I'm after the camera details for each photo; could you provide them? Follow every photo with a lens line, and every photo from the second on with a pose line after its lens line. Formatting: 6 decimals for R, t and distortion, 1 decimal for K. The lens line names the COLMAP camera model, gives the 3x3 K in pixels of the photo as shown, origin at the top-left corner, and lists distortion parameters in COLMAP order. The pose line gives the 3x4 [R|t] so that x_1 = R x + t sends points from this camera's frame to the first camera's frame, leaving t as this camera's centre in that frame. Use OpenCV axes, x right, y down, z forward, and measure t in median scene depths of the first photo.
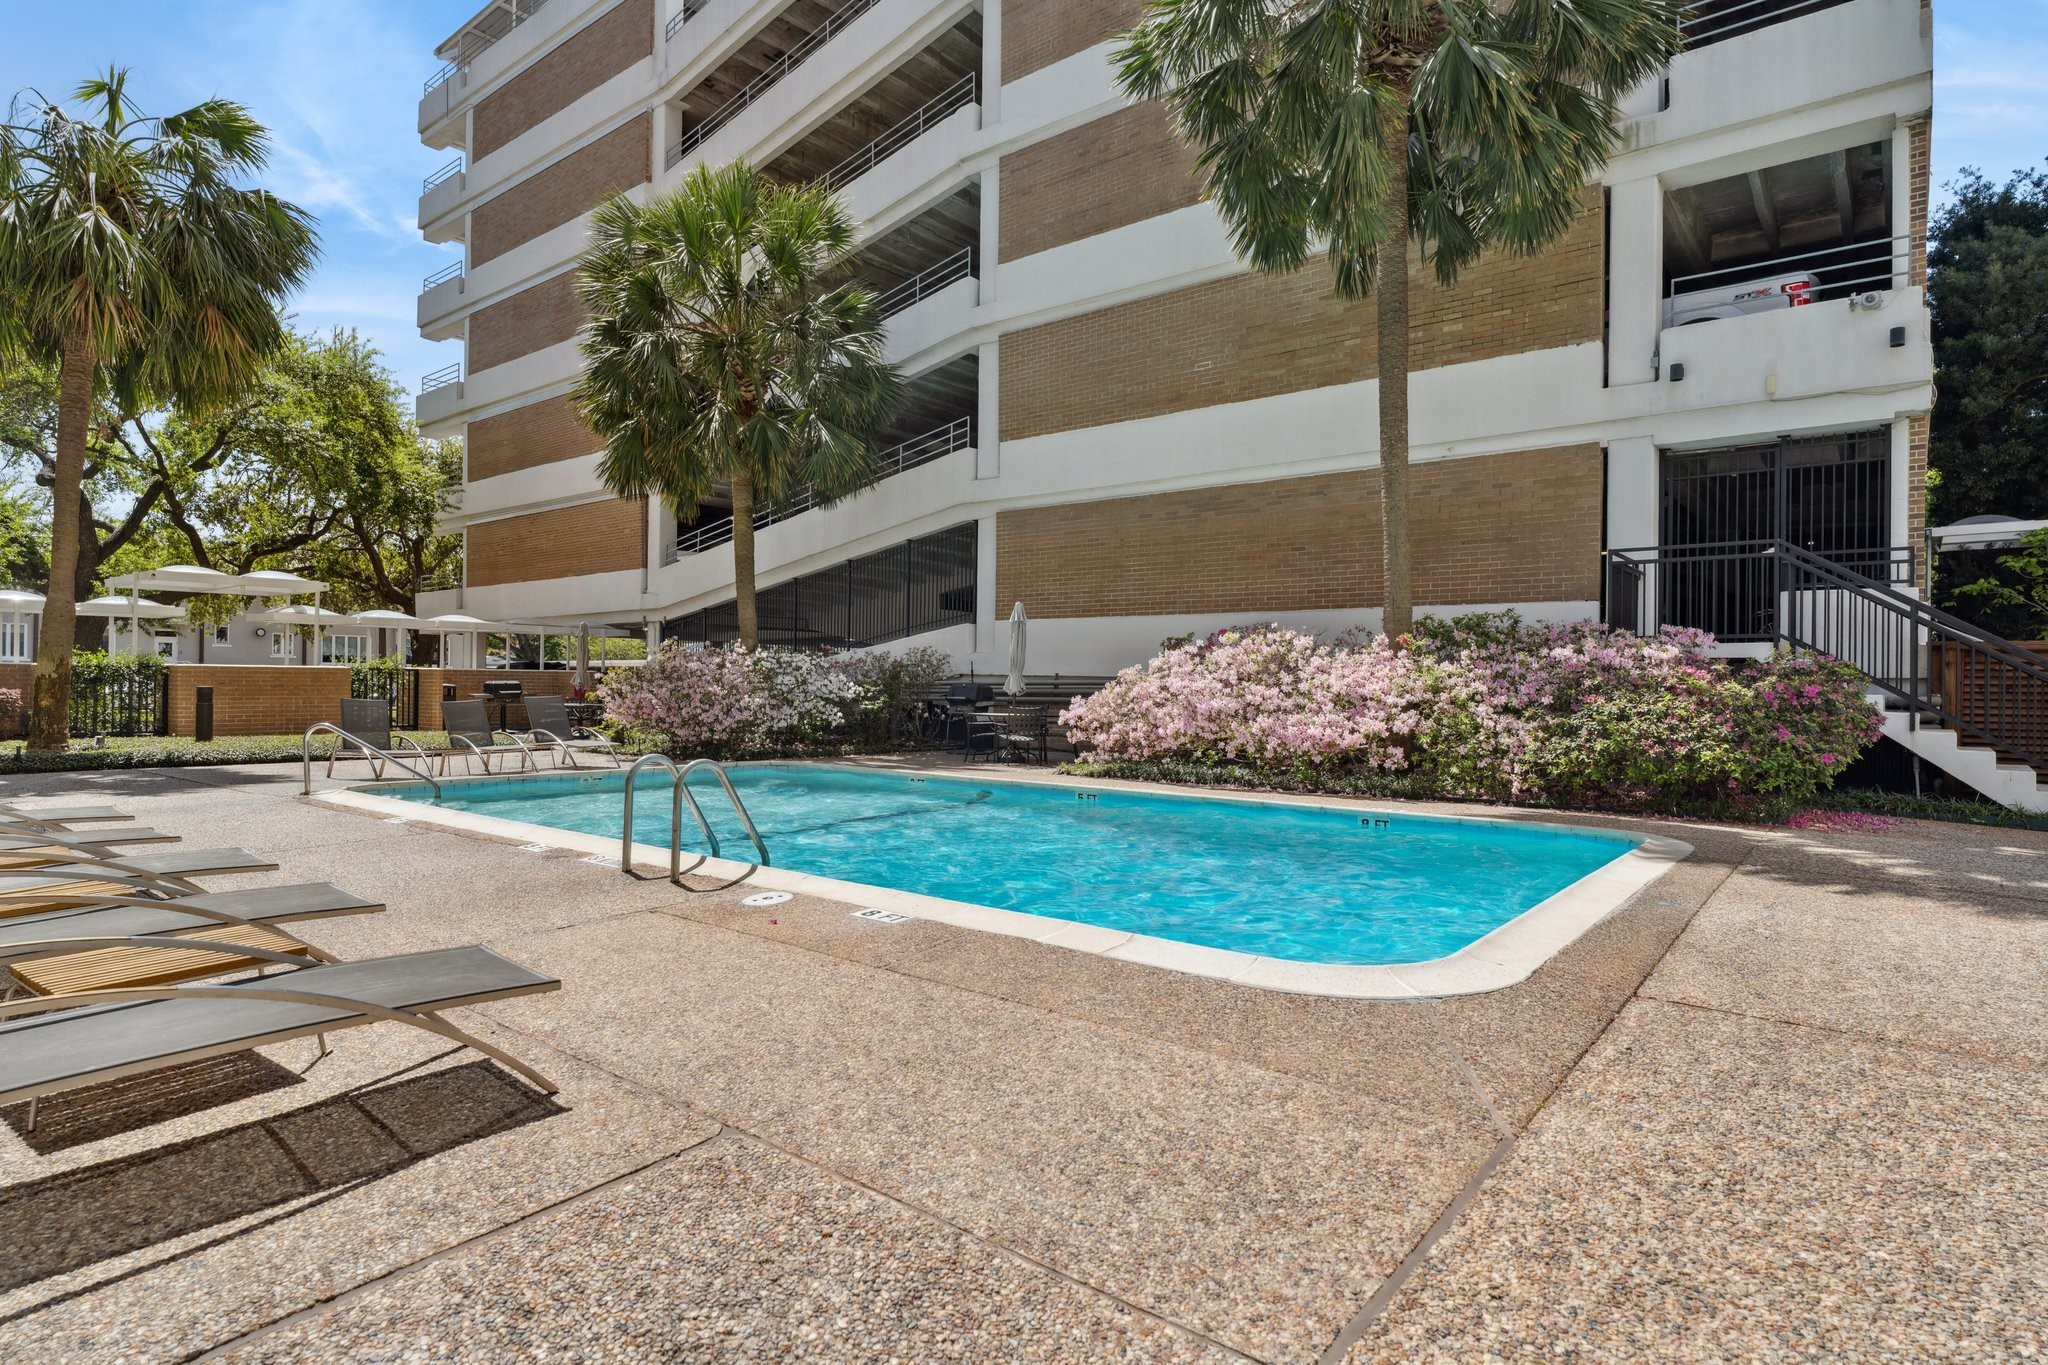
lens RADIAL K [[1089.9, 0, 1023.6], [0, 1089.9, 685.4], [0, 0, 1]] dist [-0.015028, 0.000290]
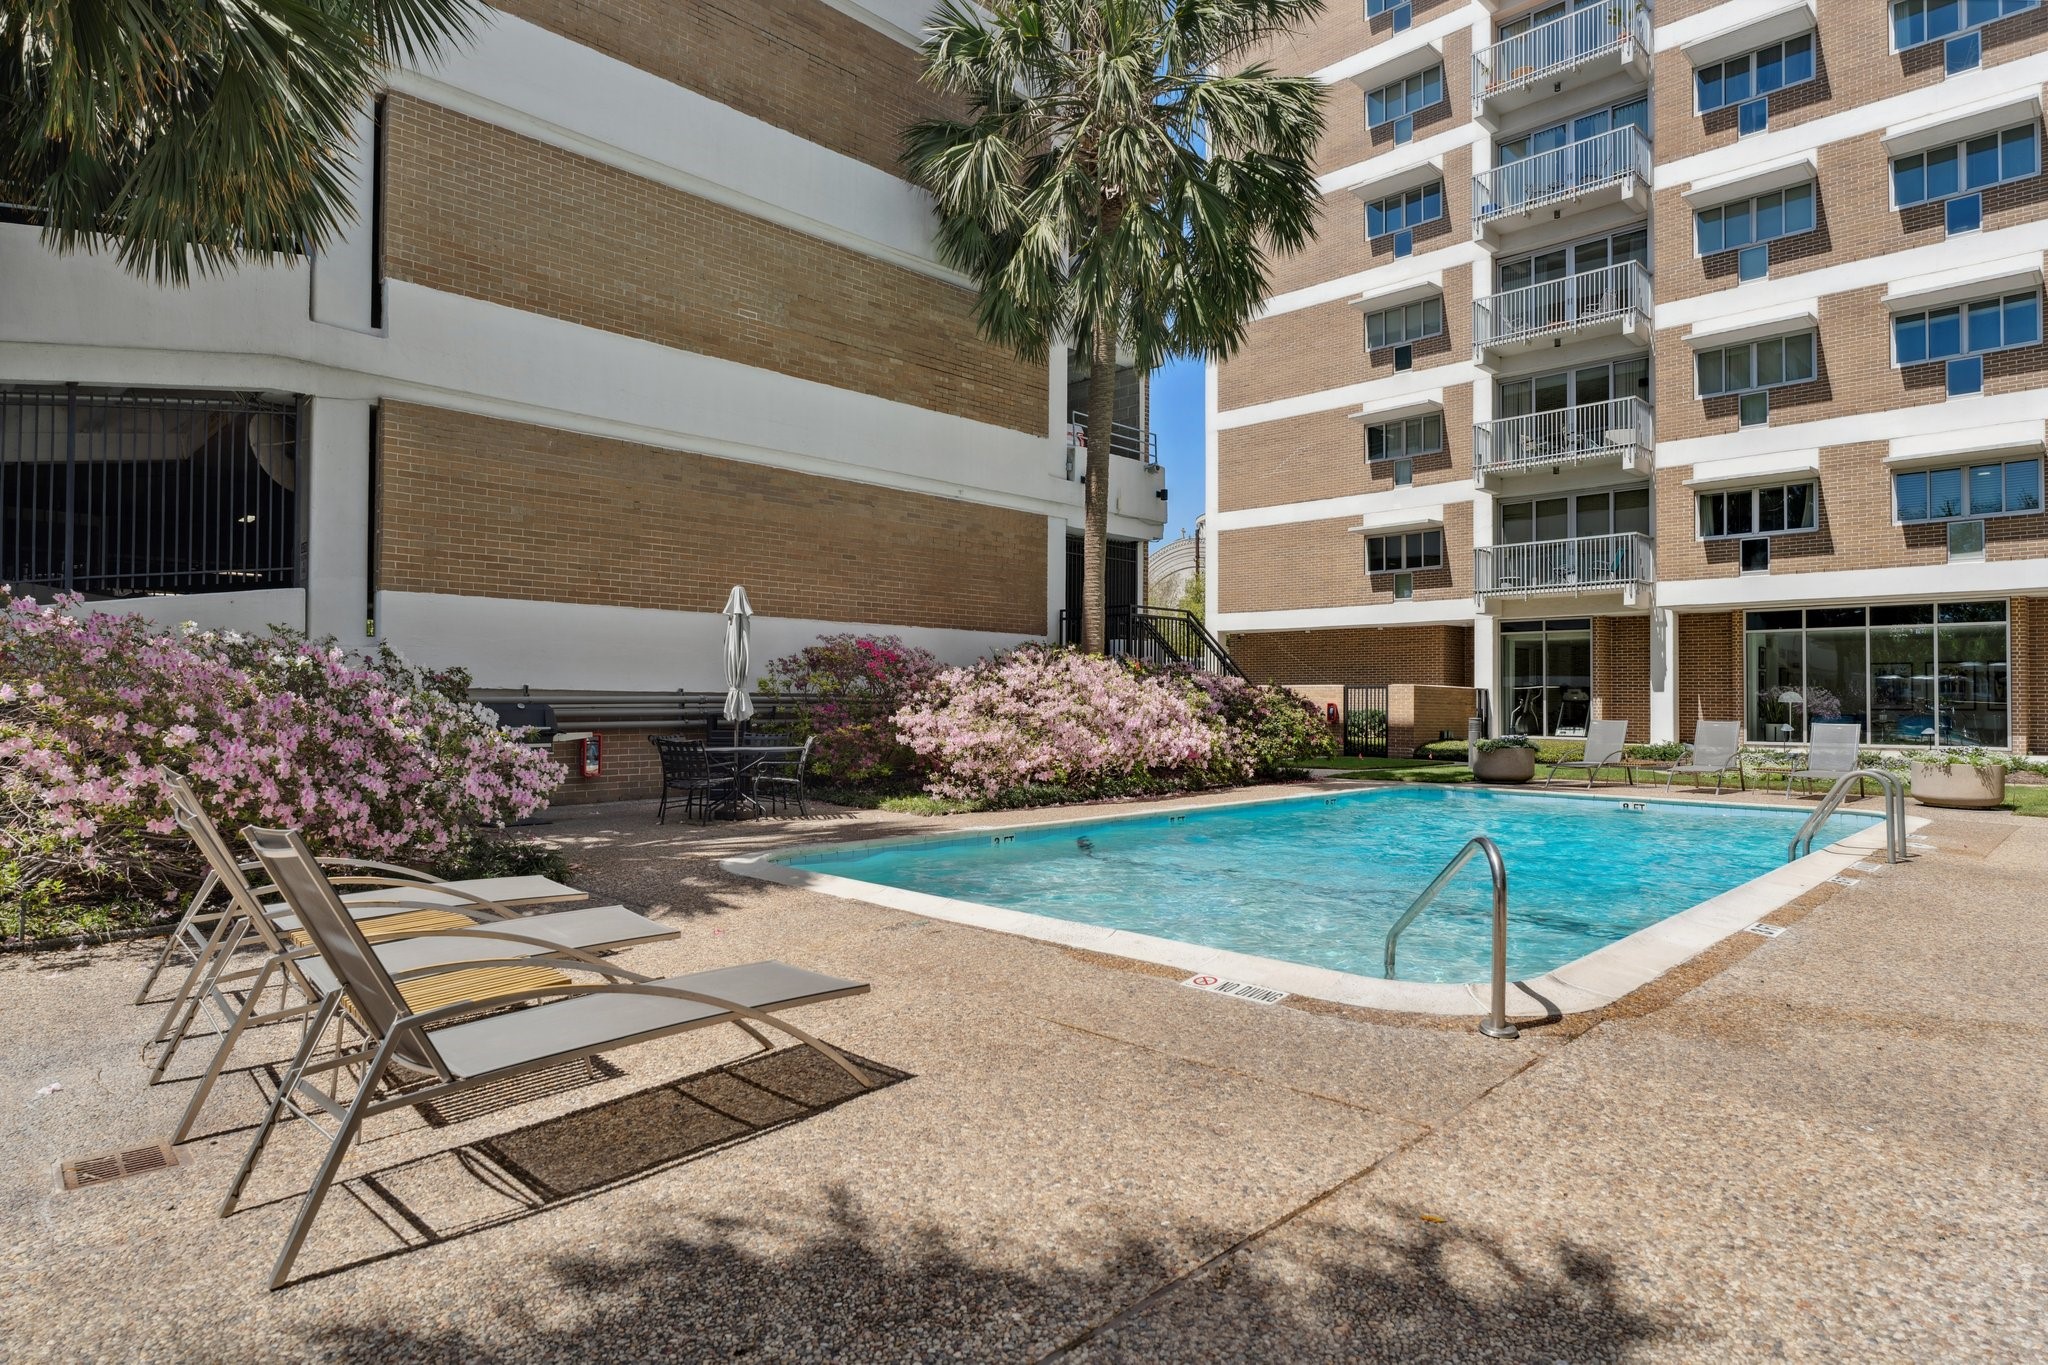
lens RADIAL K [[1160.5, 0, 1025.1], [0, 1160.5, 685.3], [0, 0, 1]] dist [0.000188, -0.000109]
pose [[0.093809, 0.003248, 0.995585, -0.681936], [-0.007541, 0.999968, -0.002552, -0.011658], [-0.995562, -0.007268, 0.093830, 0.697841]]
